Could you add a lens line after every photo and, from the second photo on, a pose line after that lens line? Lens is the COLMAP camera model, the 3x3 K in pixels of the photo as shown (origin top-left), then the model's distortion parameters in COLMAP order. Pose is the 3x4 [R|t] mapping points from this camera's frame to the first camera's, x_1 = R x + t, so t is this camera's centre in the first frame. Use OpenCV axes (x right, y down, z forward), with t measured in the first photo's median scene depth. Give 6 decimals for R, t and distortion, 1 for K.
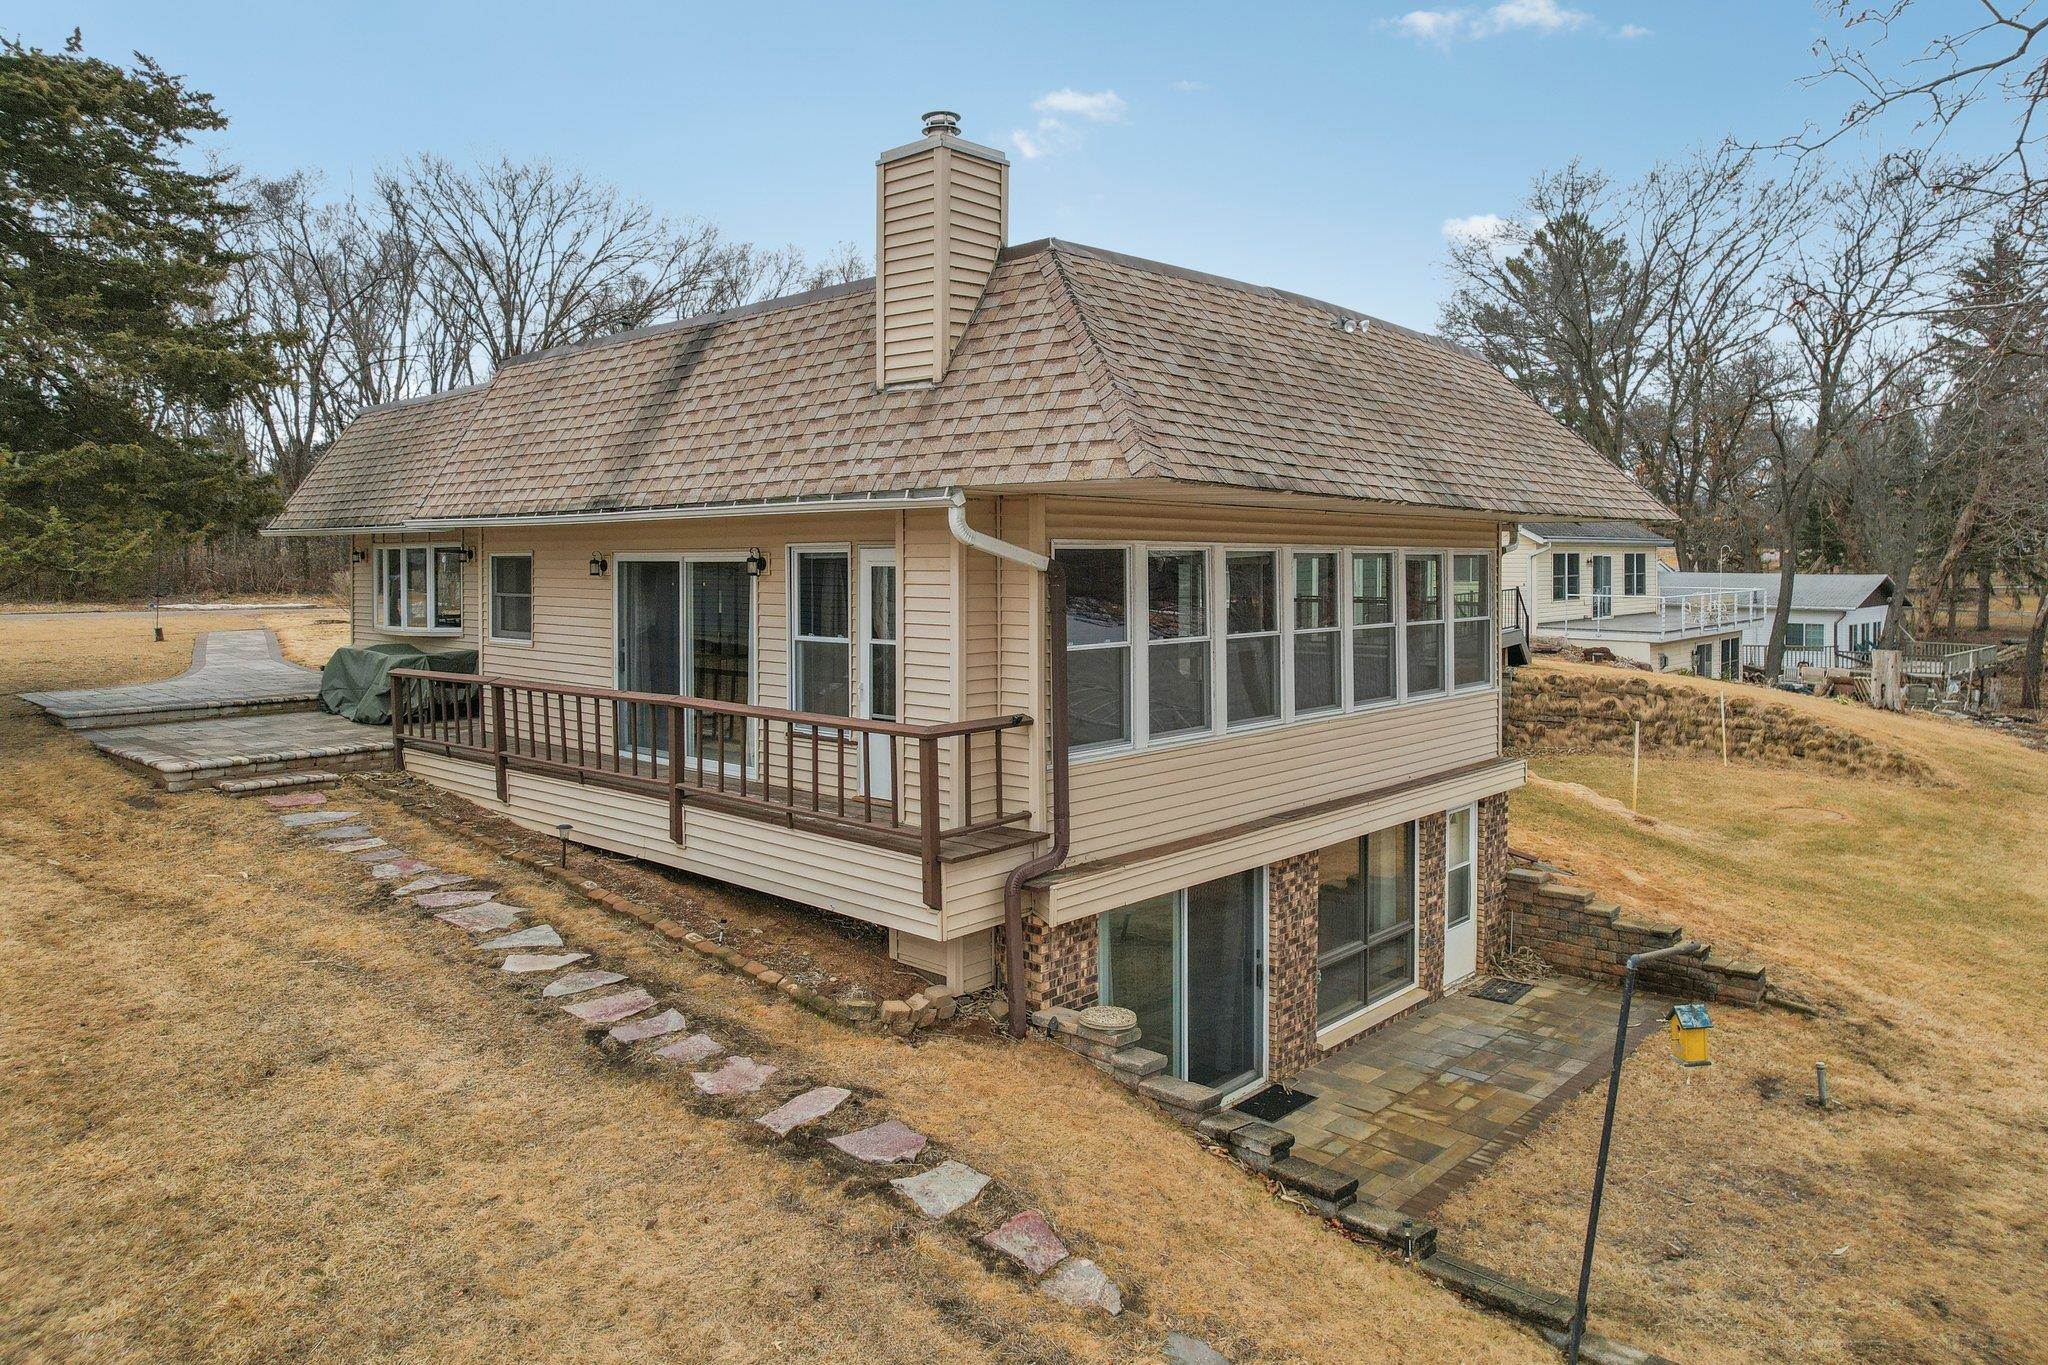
lens RADIAL K [[1365.6, 0, 1041.2], [0, 1365.6, 543.4], [0, 0, 1]] dist [-0.049548, 0.042294]
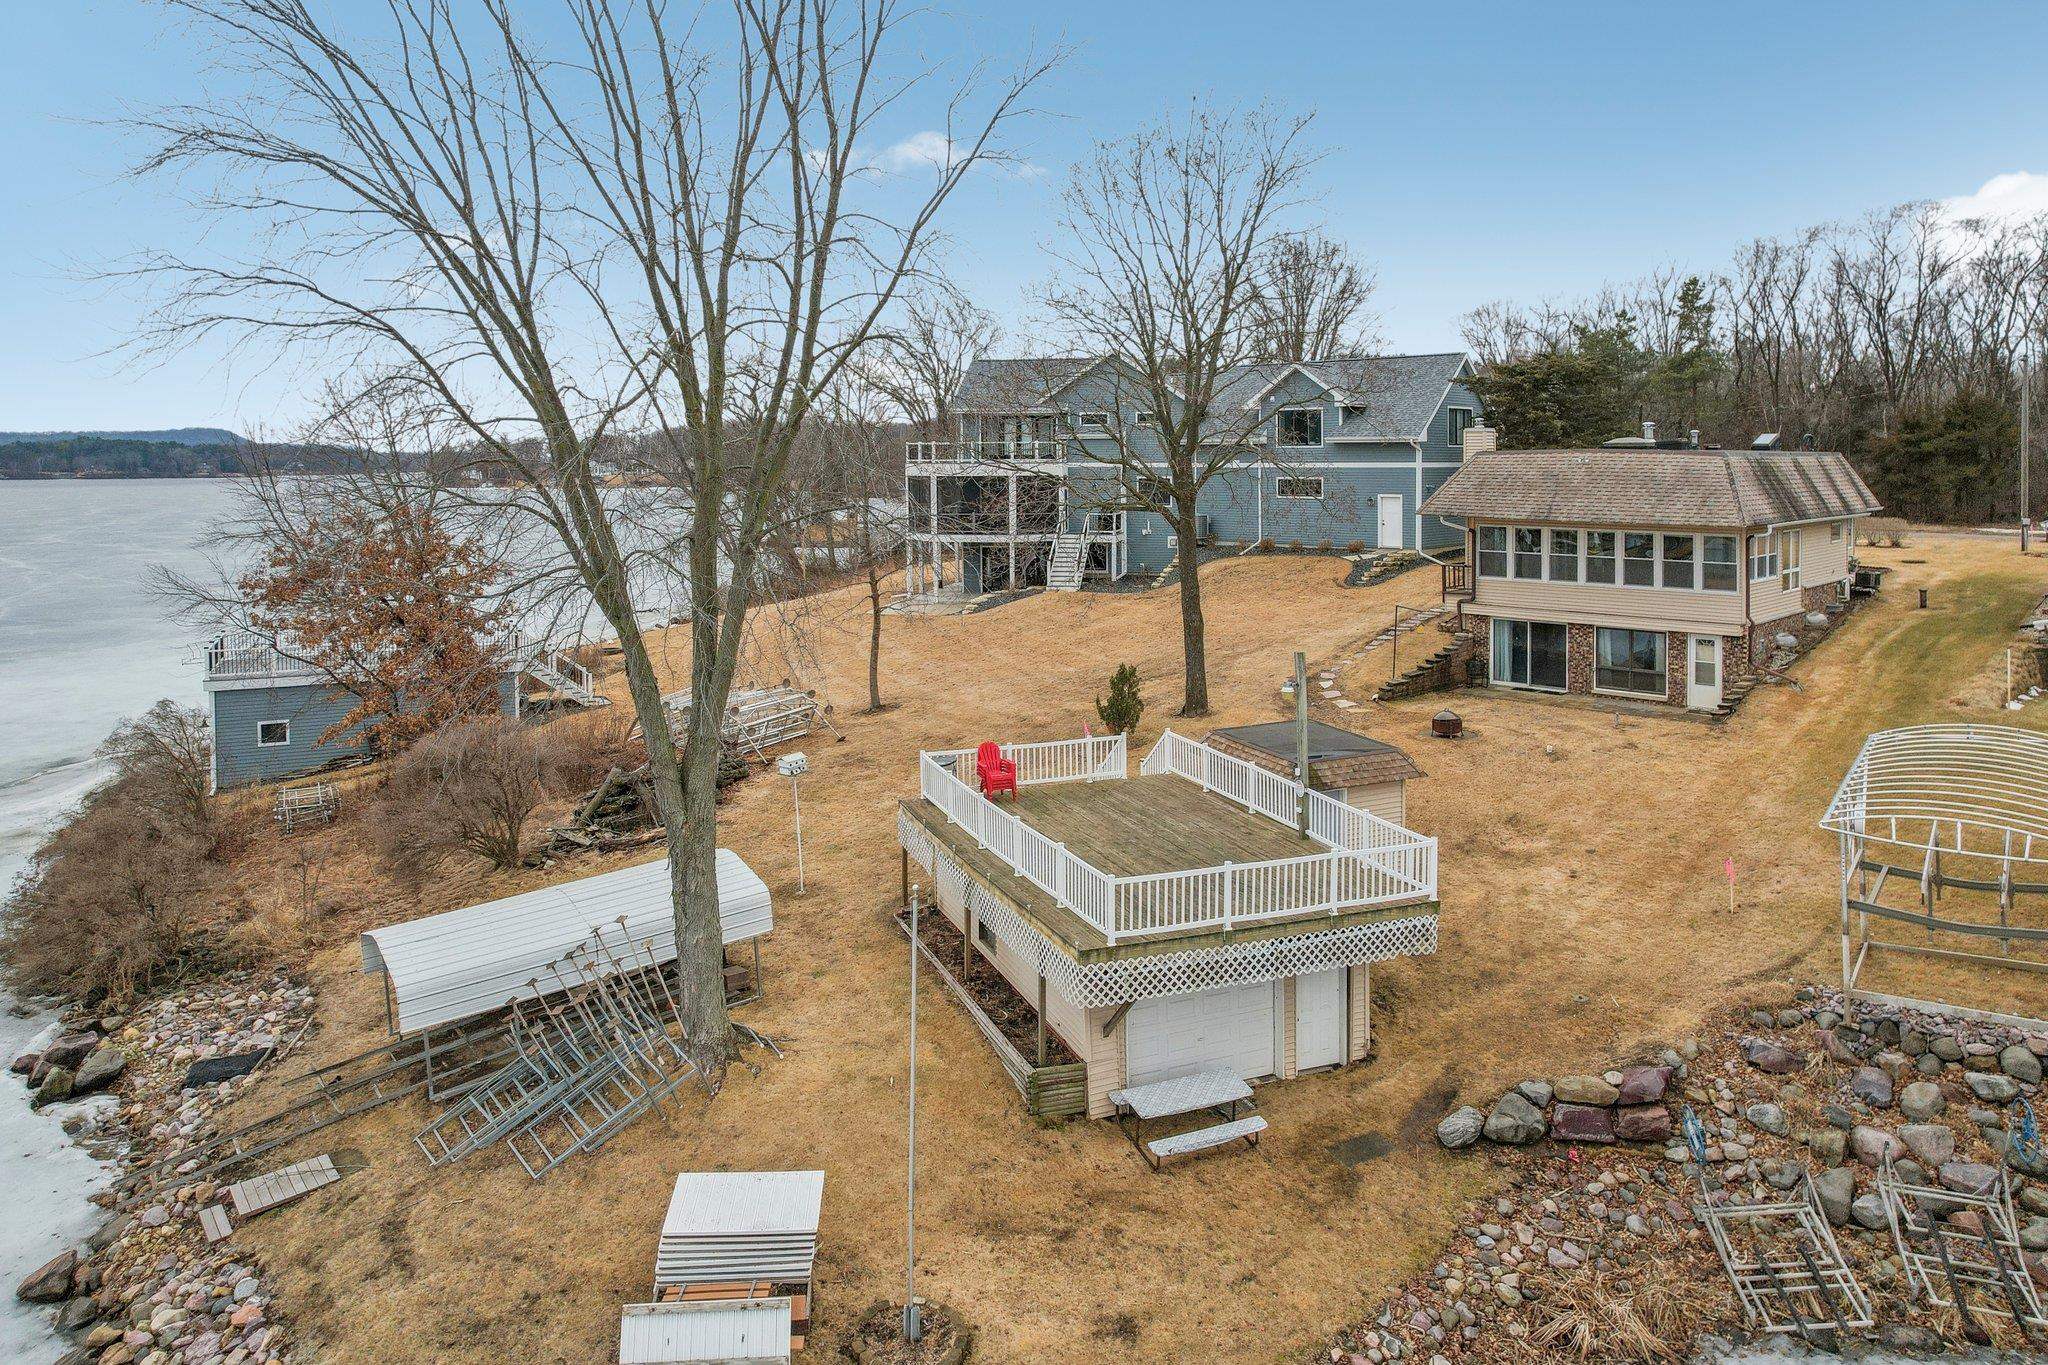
lens RADIAL K [[1388.8, 0, 1039.1], [0, 1388.8, 476.8], [0, 0, 1]] dist [-0.061310, 0.046463]
pose [[-0.036002, 0.015279, -0.999235, 3.442548], [0.010717, 0.999832, 0.014902, -0.179305], [0.999294, -0.010172, -0.036159, -0.137491]]
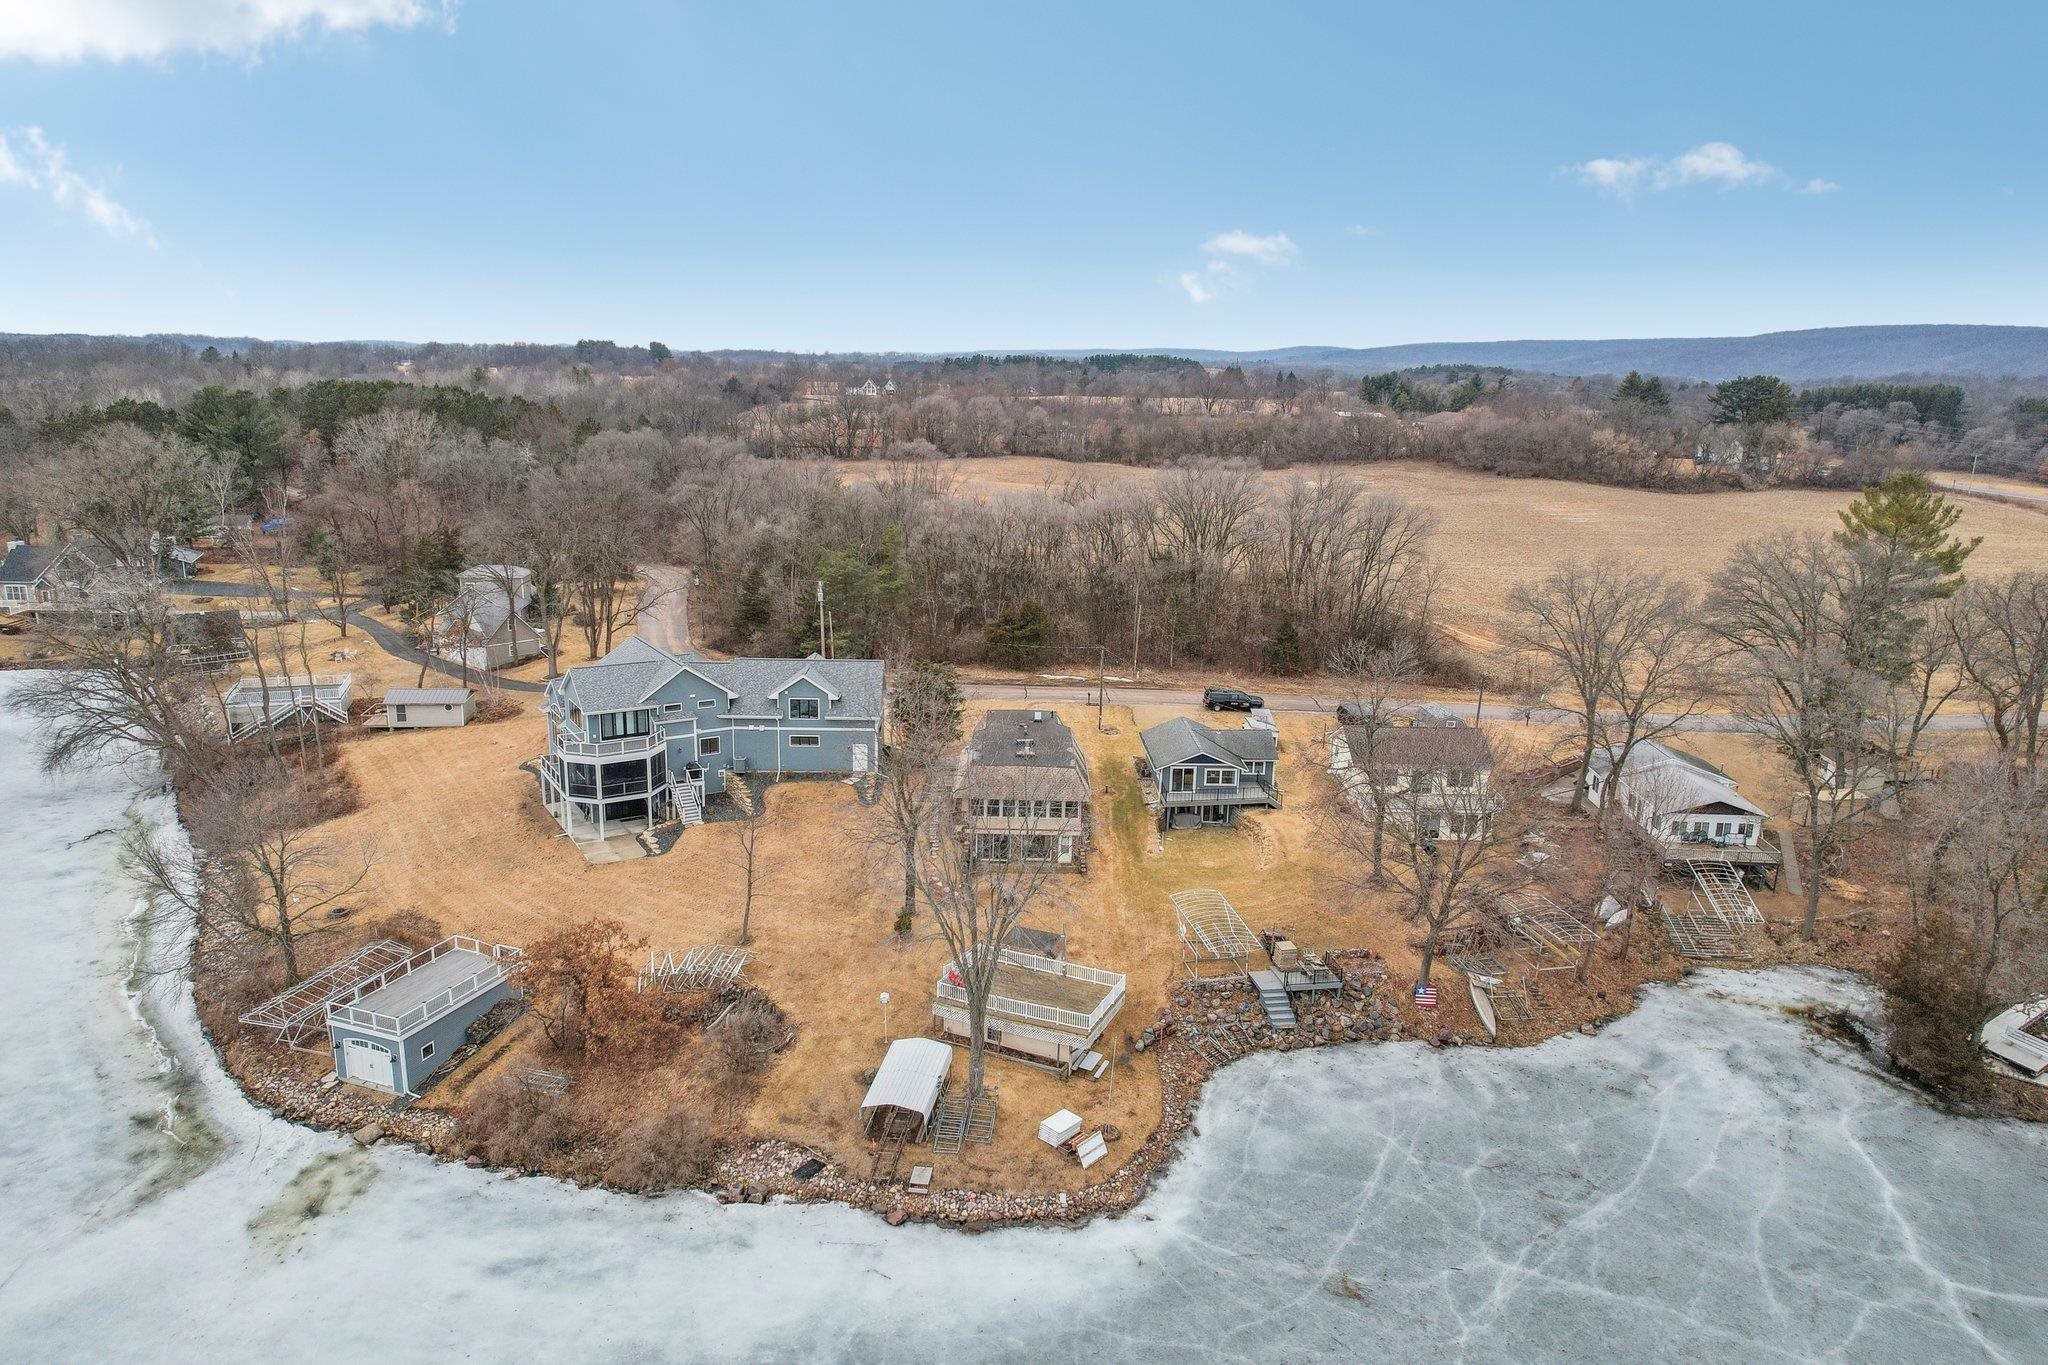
lens RADIAL K [[1361.3, 0, 1024.0], [0, 1361.3, 682.5], [0, 0, 1]] dist [-0.031770, -0.001154]
pose [[0.674410, 0.188142, -0.713984, 5.561595], [-0.018418, 0.970976, 0.238465, -2.445479], [0.738127, -0.147674, 0.658302, -3.909475]]
